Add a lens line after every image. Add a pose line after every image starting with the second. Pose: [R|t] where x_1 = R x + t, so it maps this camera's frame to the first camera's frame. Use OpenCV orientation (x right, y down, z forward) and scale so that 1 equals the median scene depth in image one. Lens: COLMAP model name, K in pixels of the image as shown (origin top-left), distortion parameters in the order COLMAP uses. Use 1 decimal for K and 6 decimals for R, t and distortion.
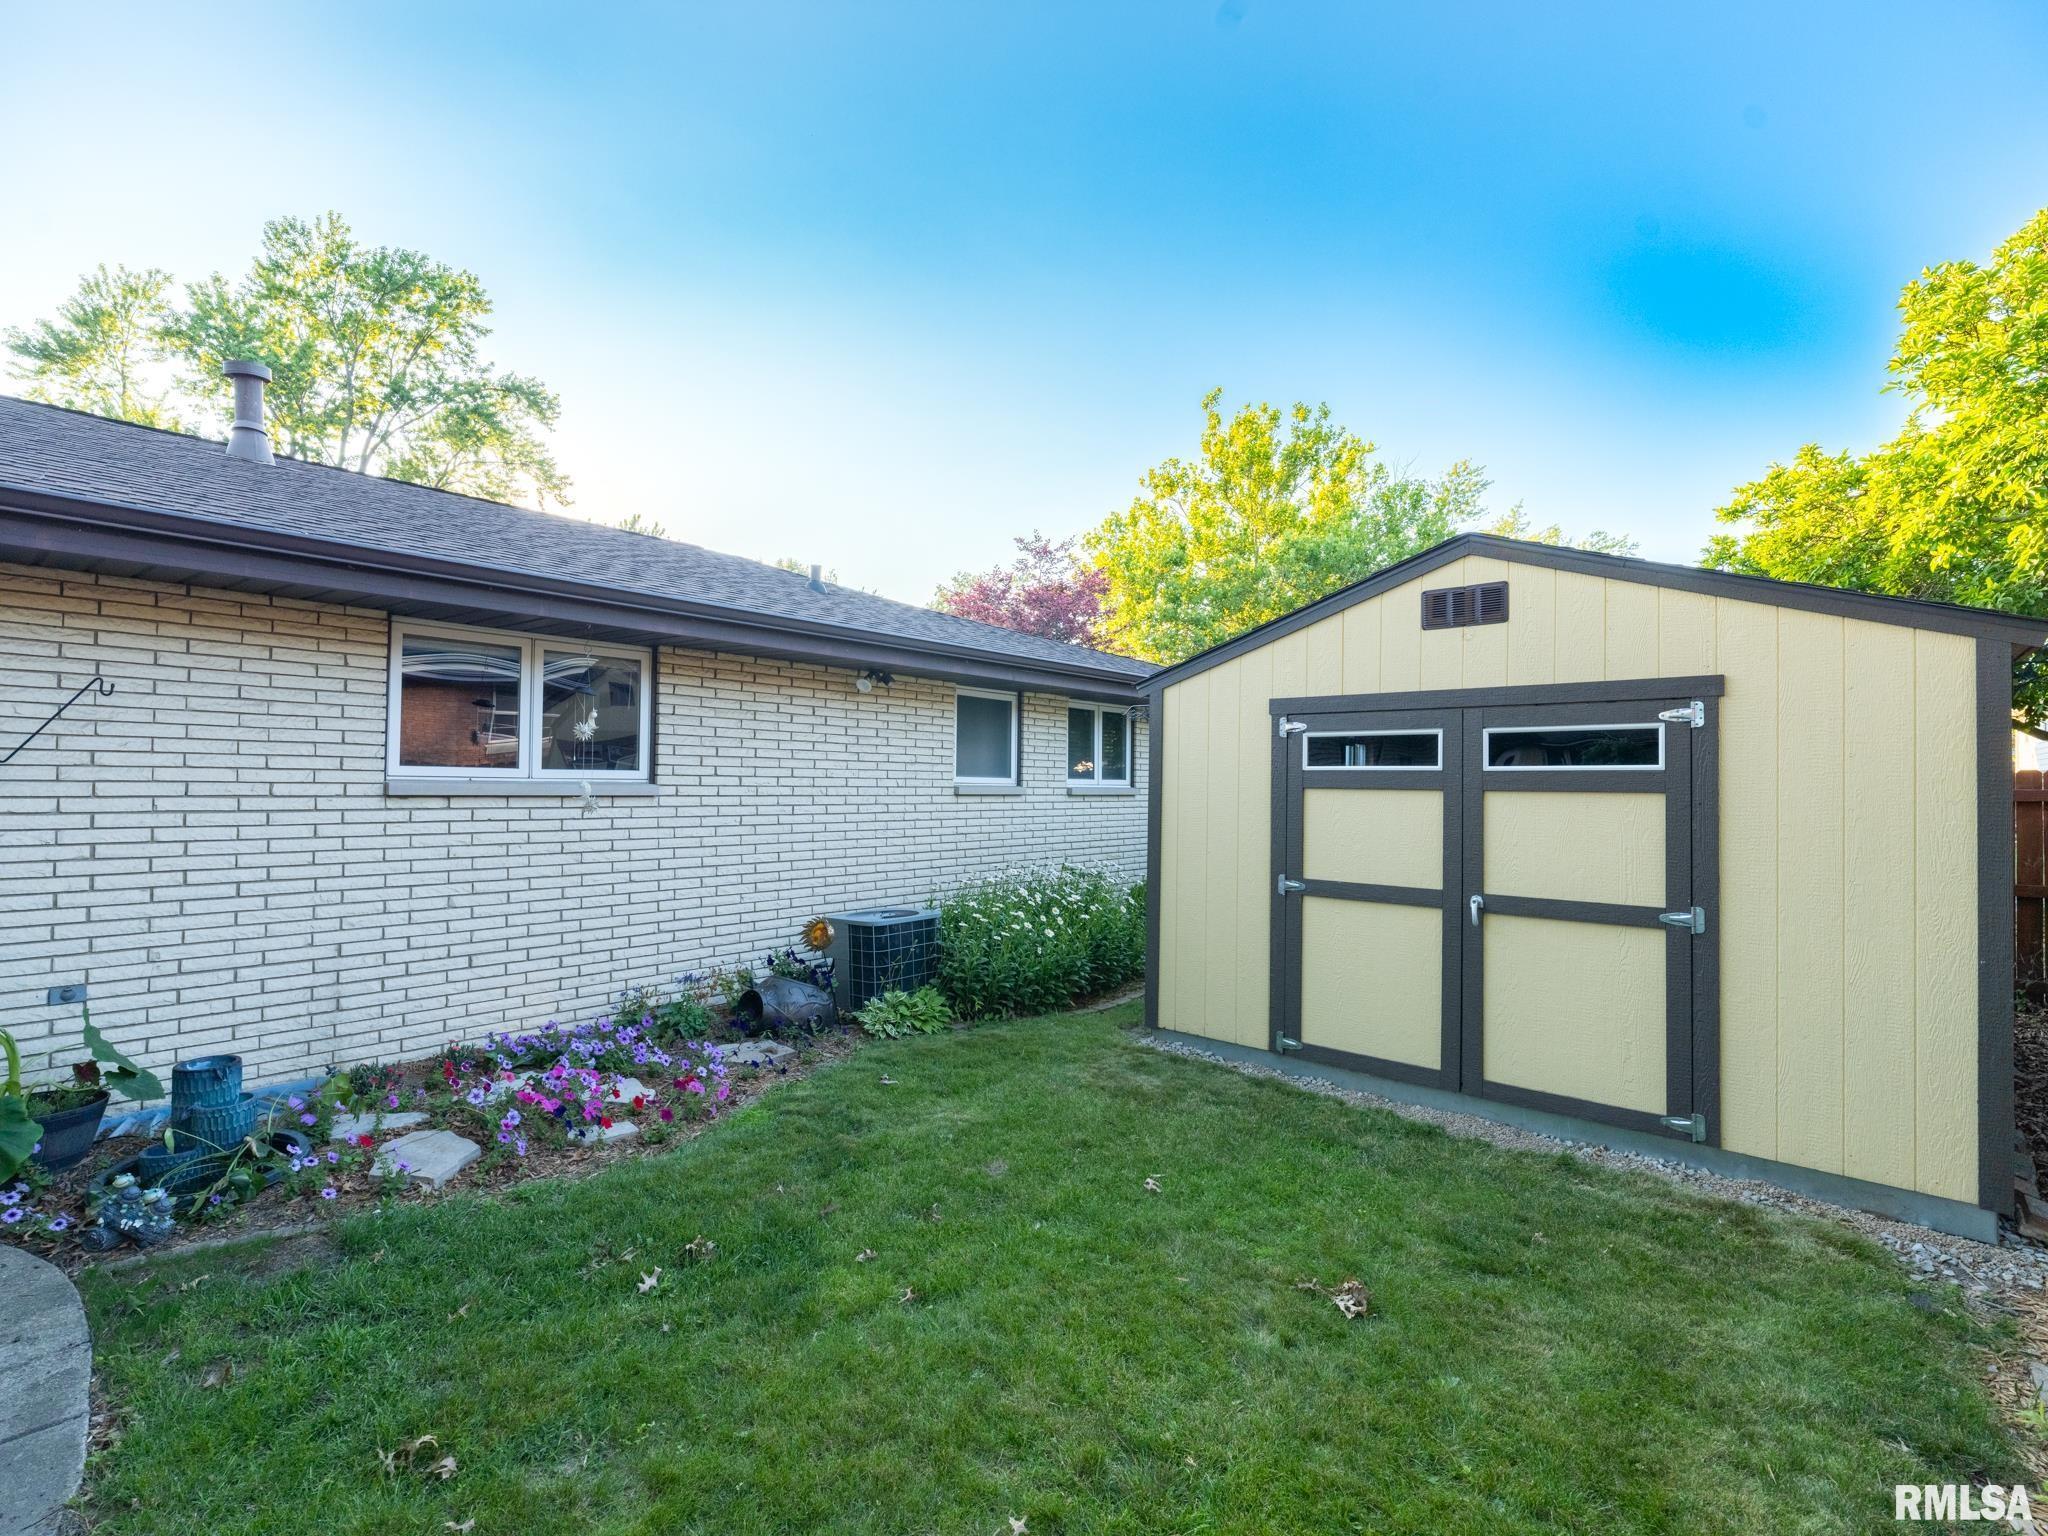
lens RADIAL K [[948.6, 0, 1017.0], [0, 948.6, 767.4], [0, 0, 1]] dist [-0.002646, 0.000756]
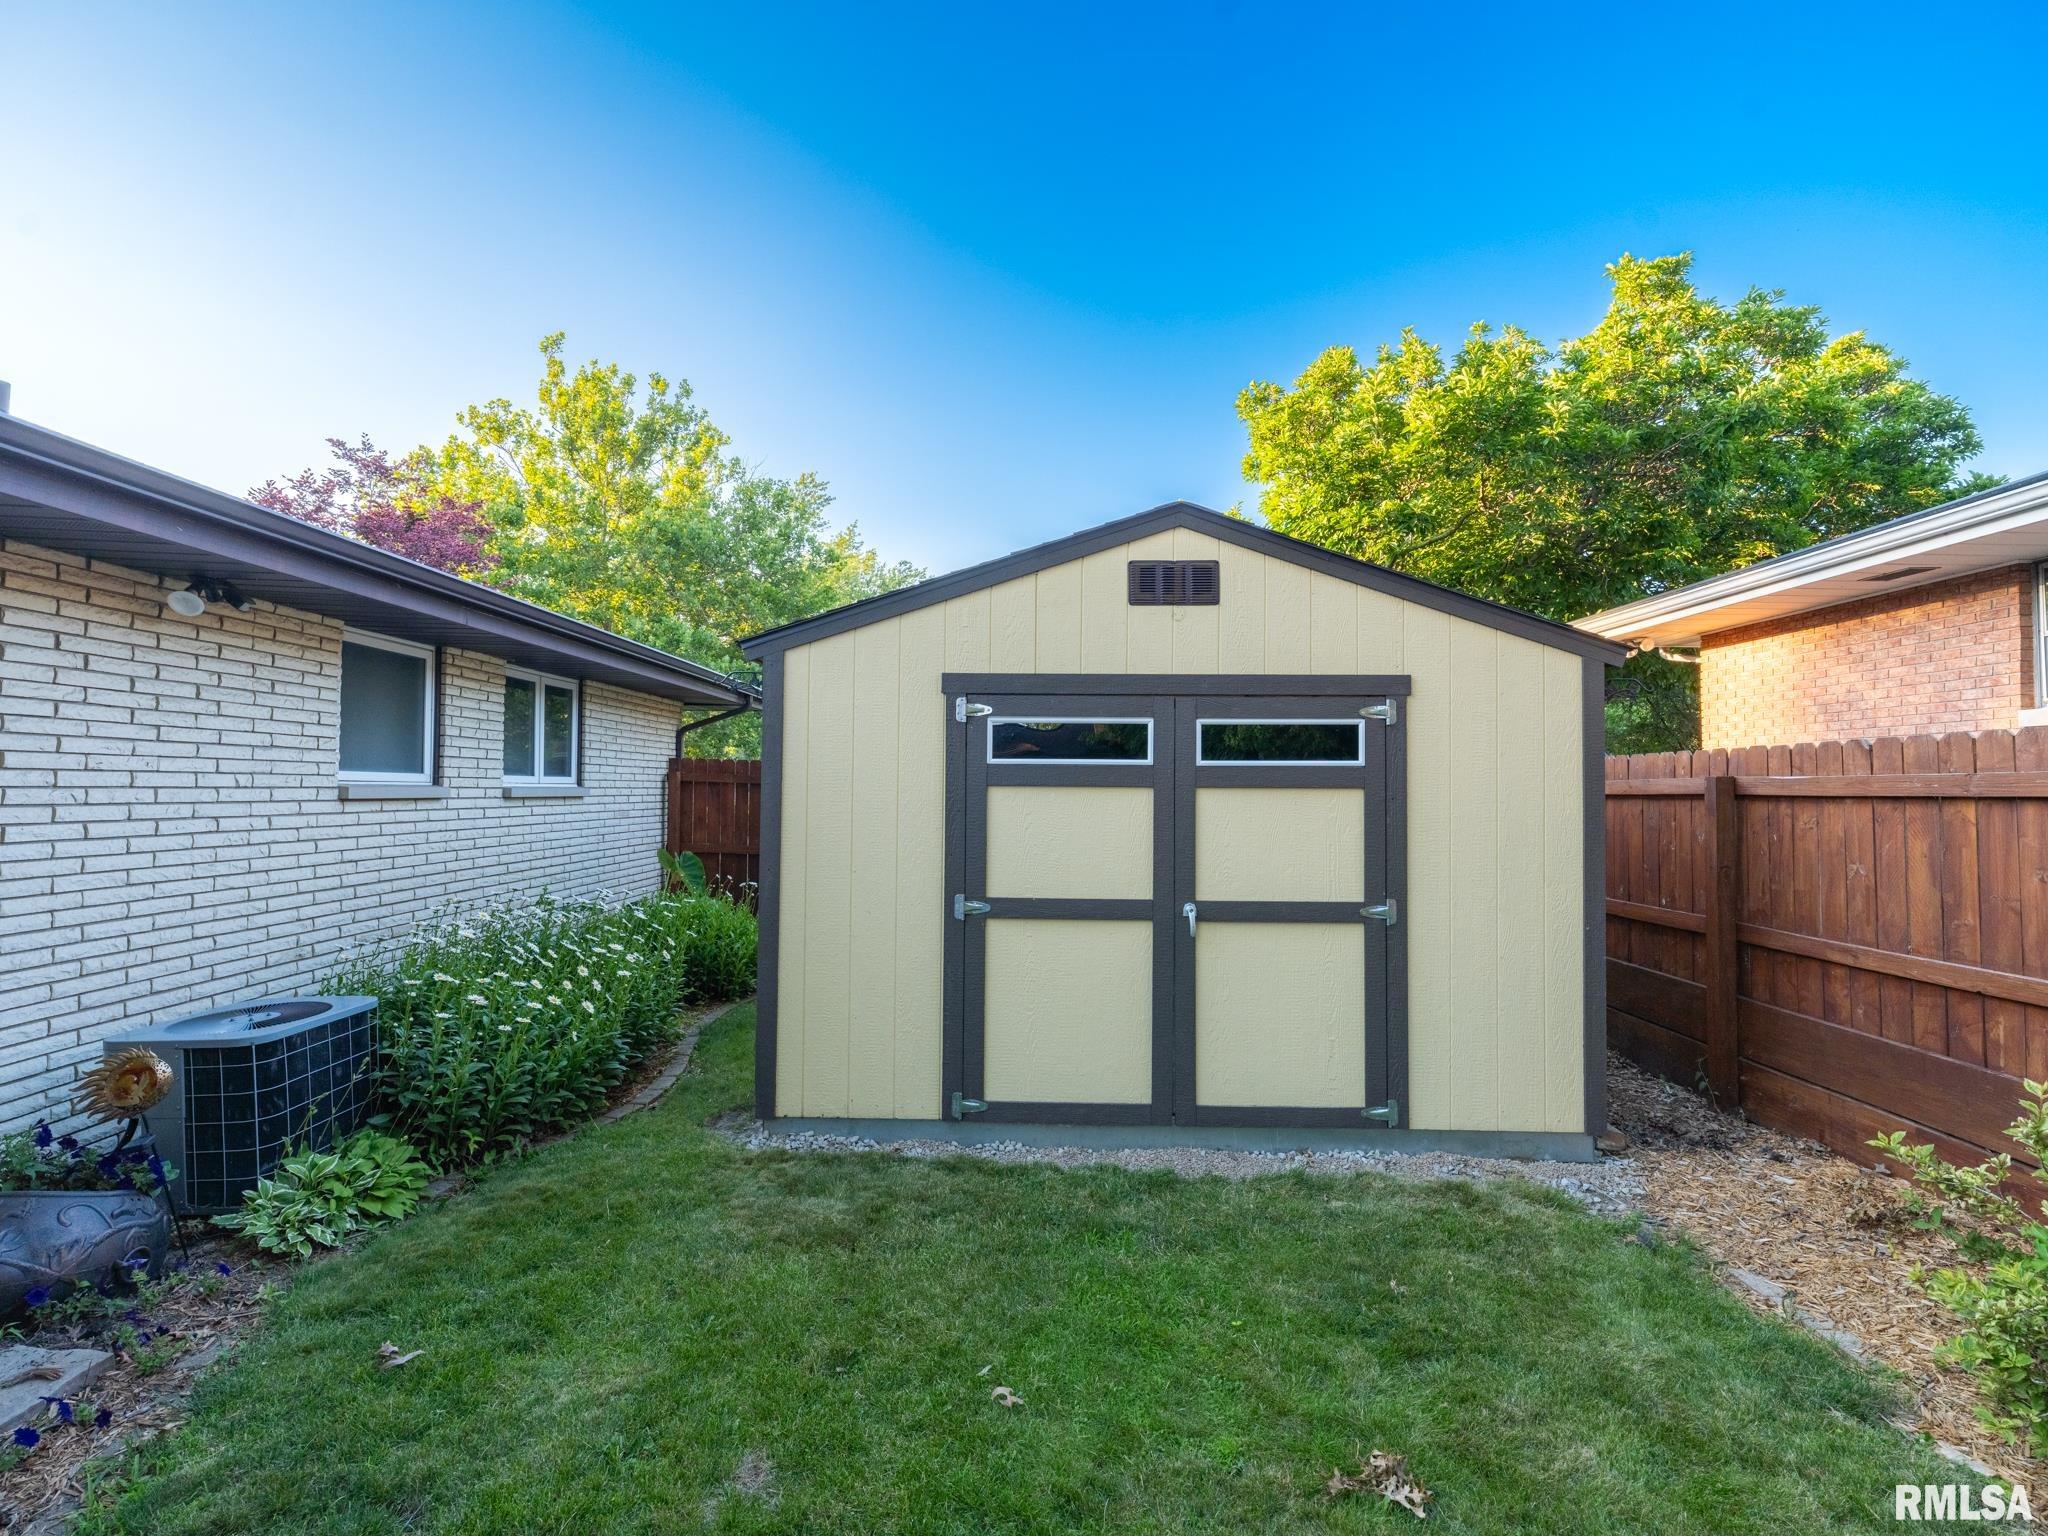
lens RADIAL K [[947.1, 0, 1011.4], [0, 947.1, 769.1], [0, 0, 1]] dist [-0.004313, 0.000559]
pose [[0.763395, 0.006893, 0.645895, -0.169396], [-0.008922, 0.999960, -0.000125, 0.006297], [-0.645870, -0.005667, 0.763426, 0.309591]]
